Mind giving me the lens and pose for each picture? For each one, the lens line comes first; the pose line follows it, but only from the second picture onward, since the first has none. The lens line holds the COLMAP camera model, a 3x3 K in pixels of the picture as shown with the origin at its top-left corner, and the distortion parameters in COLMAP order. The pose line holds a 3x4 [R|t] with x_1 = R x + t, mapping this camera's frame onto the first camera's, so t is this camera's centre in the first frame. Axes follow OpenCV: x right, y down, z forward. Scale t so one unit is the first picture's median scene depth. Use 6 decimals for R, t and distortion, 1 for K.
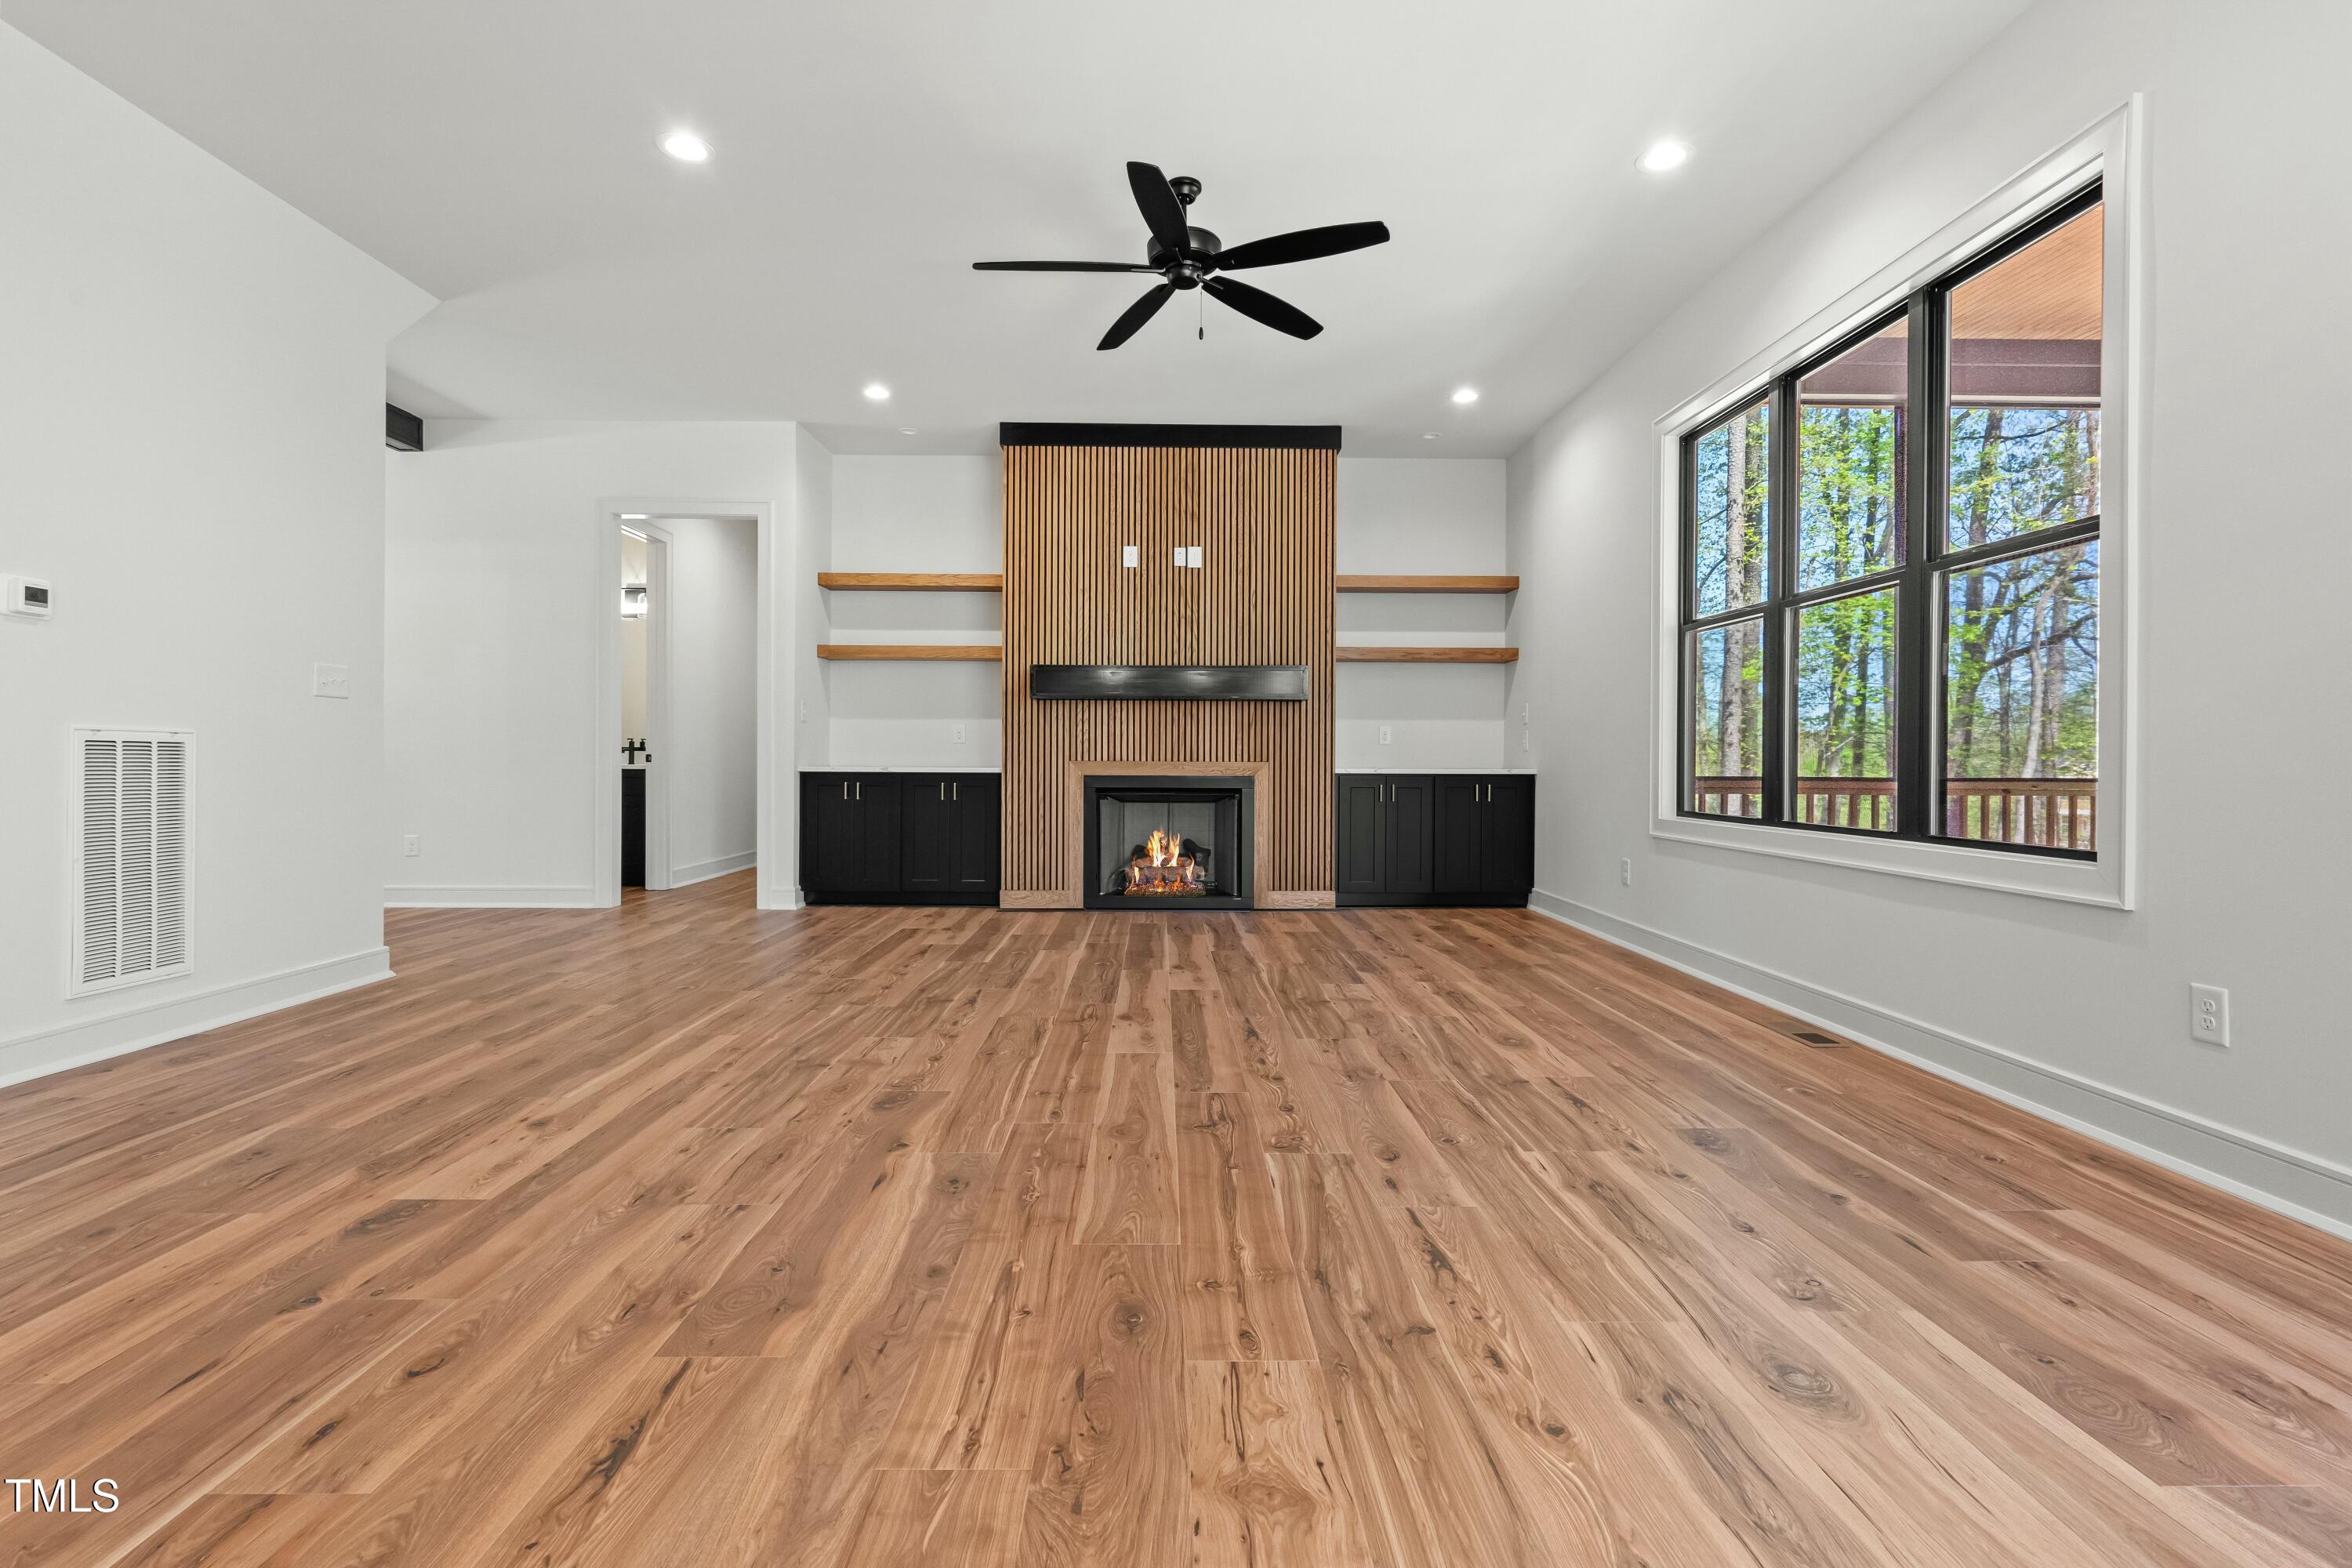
lens RADIAL K [[1082.7, 0, 1162.7], [0, 1082.7, 759.3], [0, 0, 1]] dist [-0.004465, 0.002269]
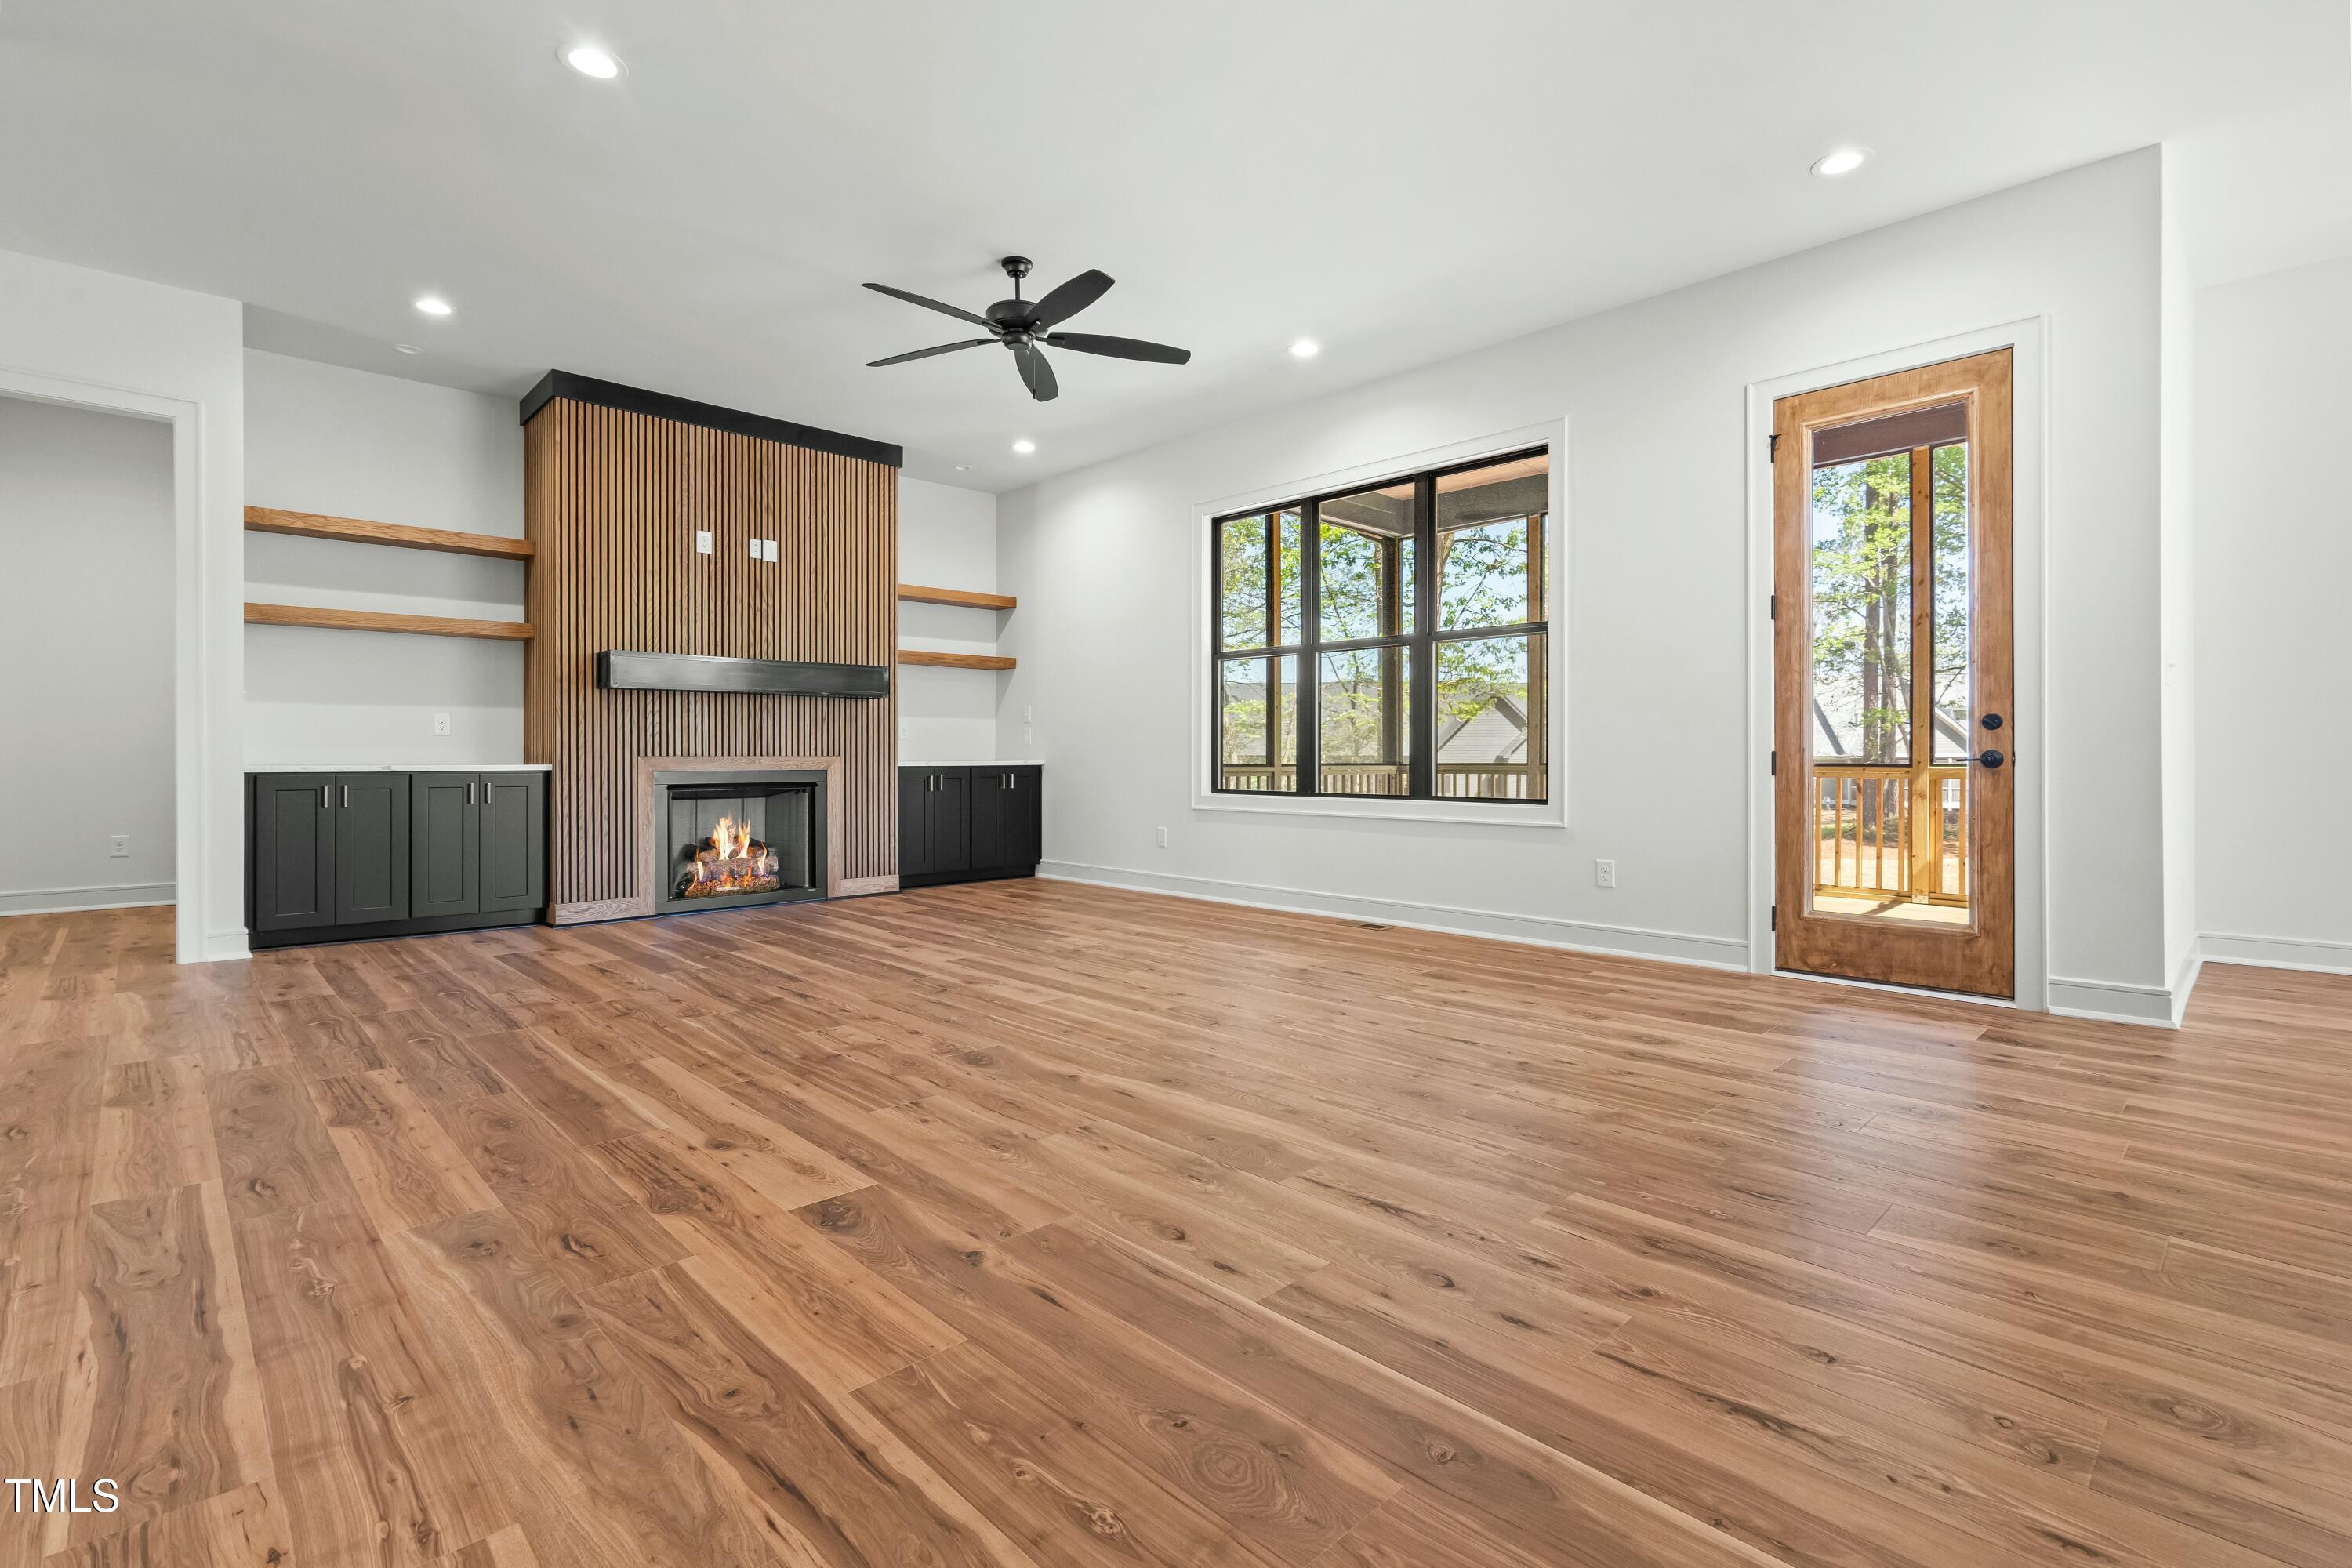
lens RADIAL K [[1082.7, 0, 1179.4], [0, 1082.7, 761.6], [0, 0, 1]] dist [-0.004465, 0.002269]
pose [[0.725906, -0.010364, 0.687716, -0.536611], [0.003783, 0.999932, 0.011075, -0.003574], [-0.687784, -0.005438, 0.725895, 0.024647]]
